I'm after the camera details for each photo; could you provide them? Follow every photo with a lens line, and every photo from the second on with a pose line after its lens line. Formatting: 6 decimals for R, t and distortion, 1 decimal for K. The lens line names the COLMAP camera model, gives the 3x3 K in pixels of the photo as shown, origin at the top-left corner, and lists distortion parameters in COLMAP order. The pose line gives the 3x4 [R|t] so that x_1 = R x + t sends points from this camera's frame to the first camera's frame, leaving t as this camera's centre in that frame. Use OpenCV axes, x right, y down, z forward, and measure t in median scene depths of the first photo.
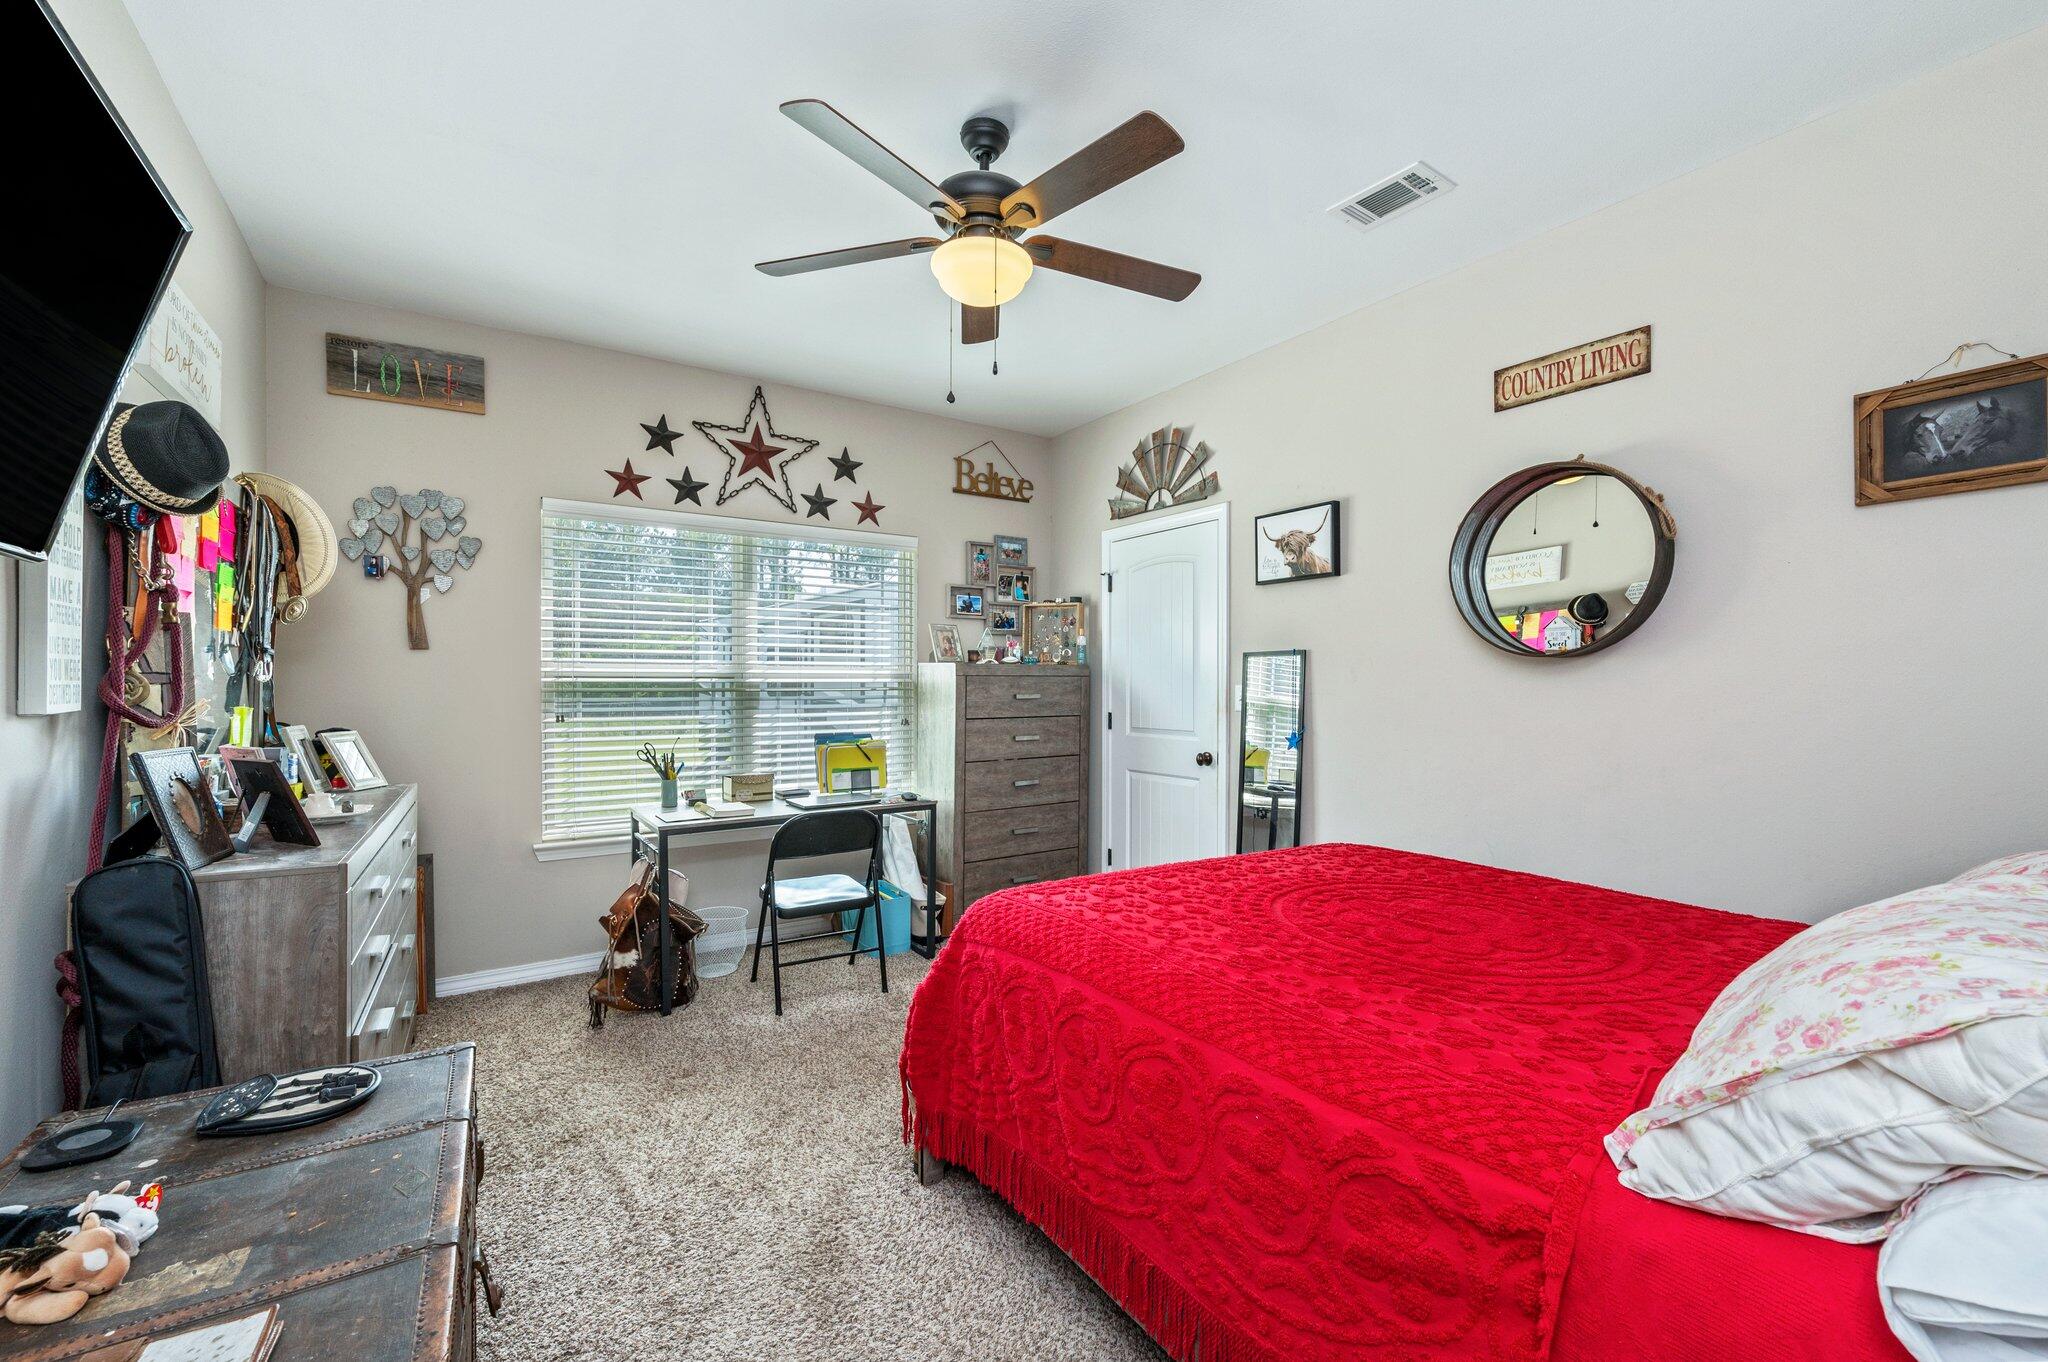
lens RADIAL K [[829.9, 0, 1023.6], [0, 829.9, 678.1], [0, 0, 1]] dist [-0.003256, -0.000260]
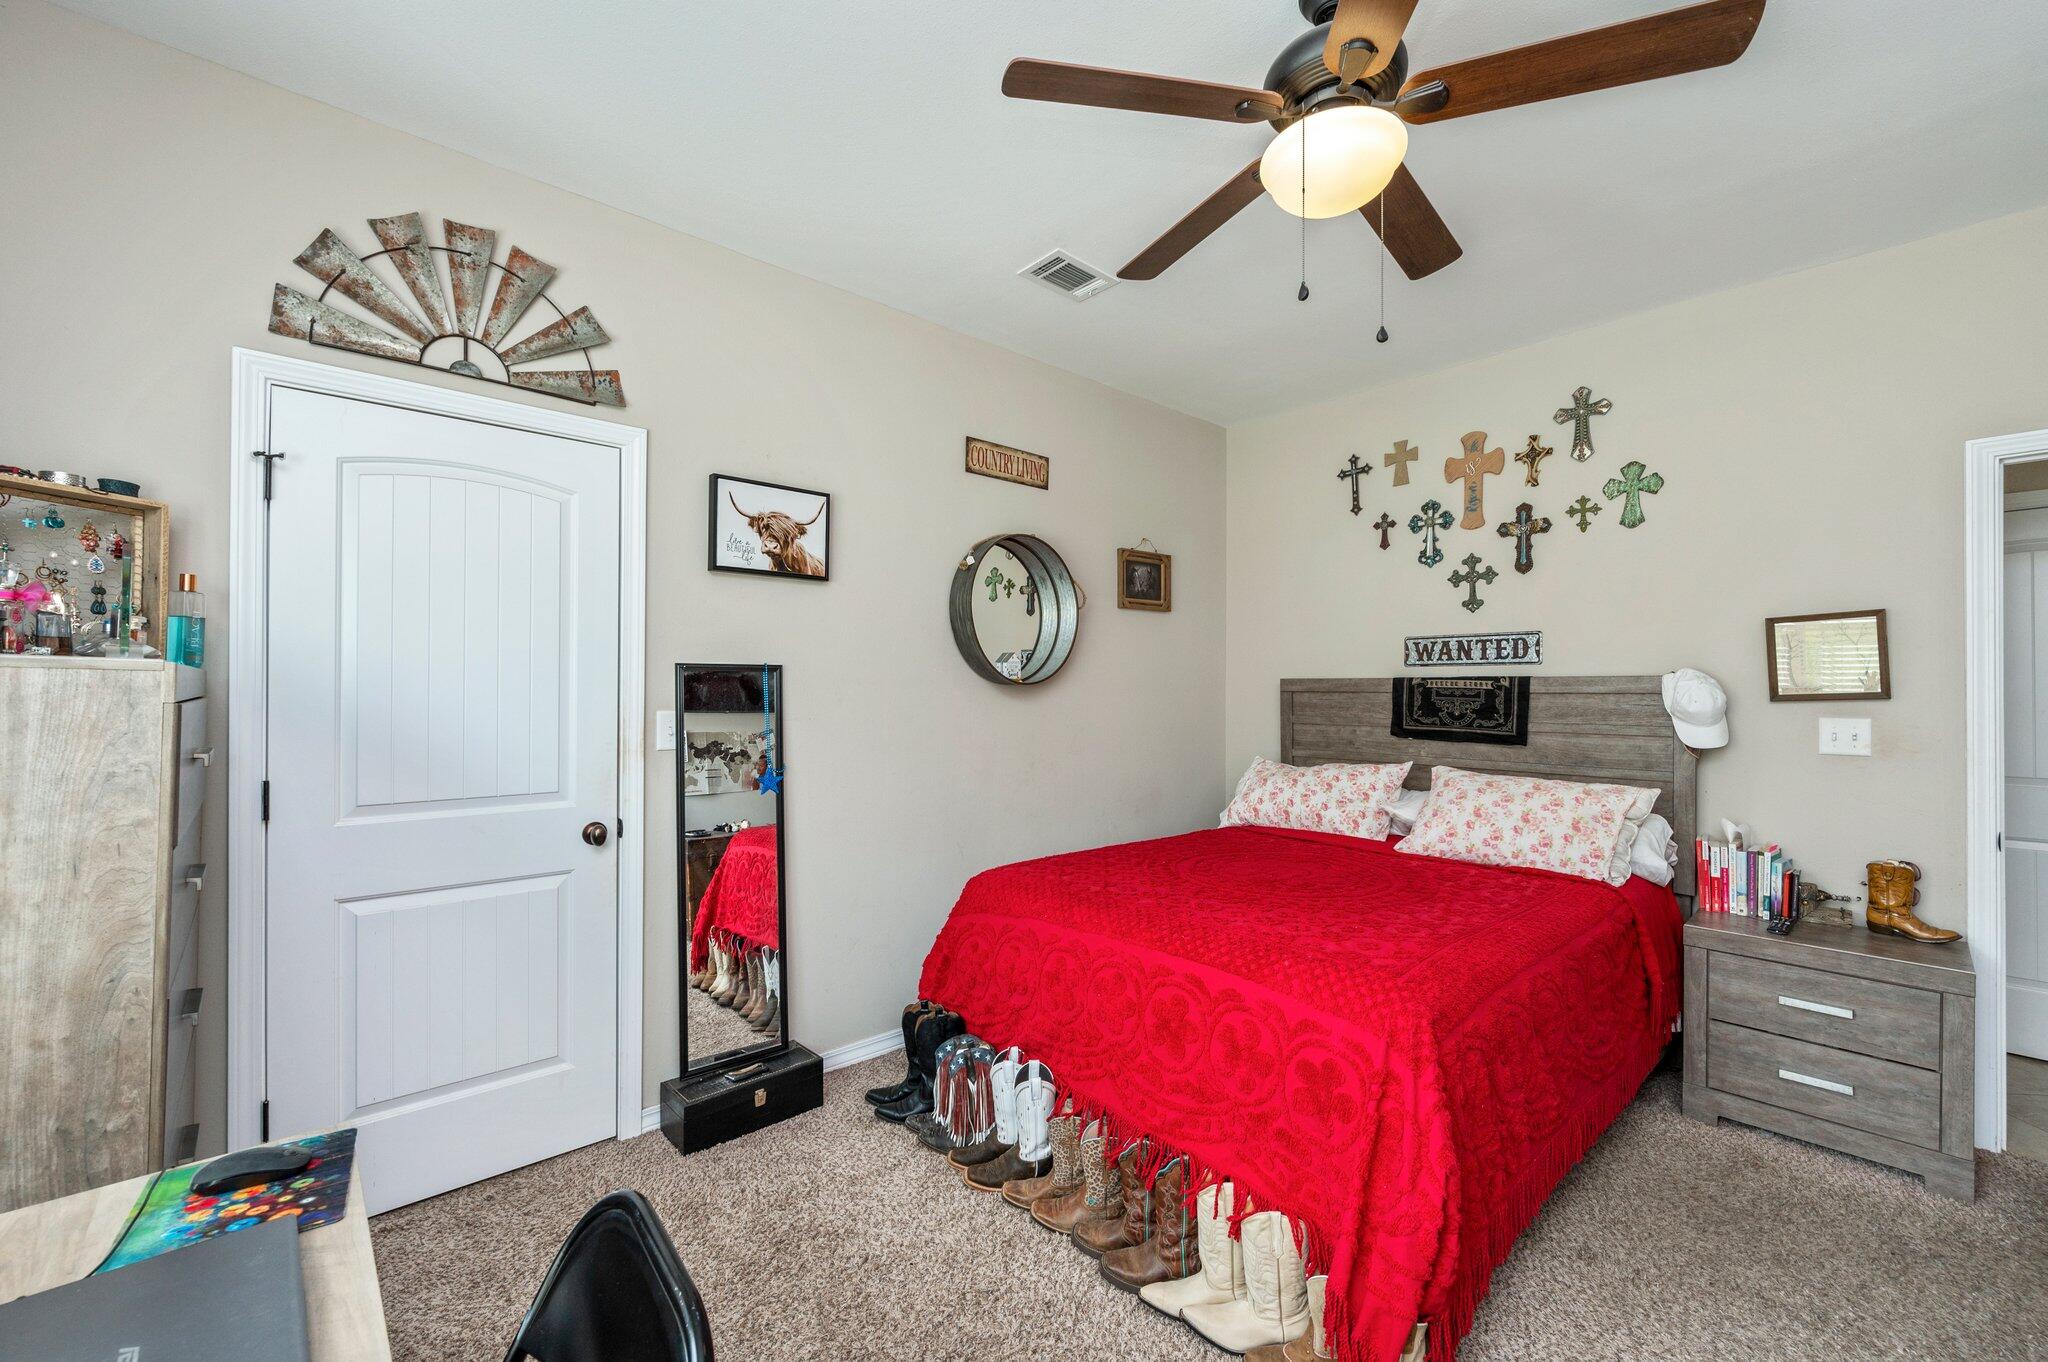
lens RADIAL K [[829.9, 0, 1024.6], [0, 829.9, 688.0], [0, 0, 1]] dist [-0.003256, -0.000260]
pose [[-0.131748, 0.004822, 0.991272, -0.453473], [-0.008018, 0.999950, -0.005930, -0.008614], [-0.991251, -0.008729, -0.131703, 0.820553]]
